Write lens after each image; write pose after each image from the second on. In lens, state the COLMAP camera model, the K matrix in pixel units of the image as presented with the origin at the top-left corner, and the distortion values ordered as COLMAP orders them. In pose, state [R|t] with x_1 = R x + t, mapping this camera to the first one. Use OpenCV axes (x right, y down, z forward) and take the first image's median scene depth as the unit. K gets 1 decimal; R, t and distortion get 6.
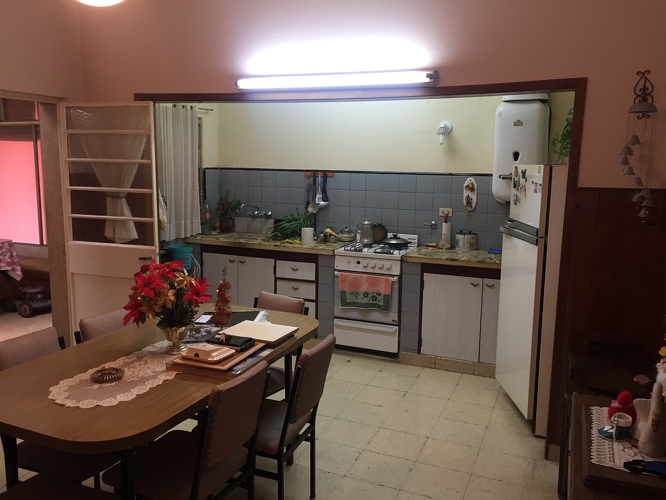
lens RADIAL K [[570.9, 0, 332.4], [0, 570.9, 249.4], [0, 0, 1]] dist [0.068543, -0.015328]
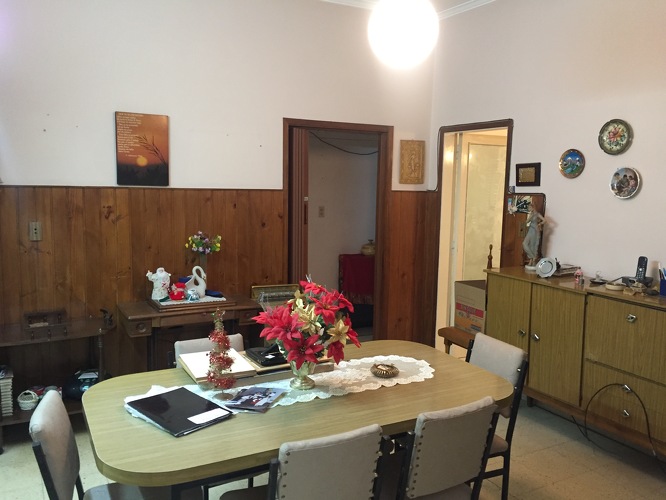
lens RADIAL K [[570.9, 0, 331.8], [0, 570.9, 249.8], [0, 0, 1]] dist [0.068543, -0.015328]
pose [[-0.790253, -0.079056, 0.607660, -0.902247], [0.082045, 0.969064, 0.232772, -0.247903], [-0.607264, 0.233804, -0.759320, 1.741040]]
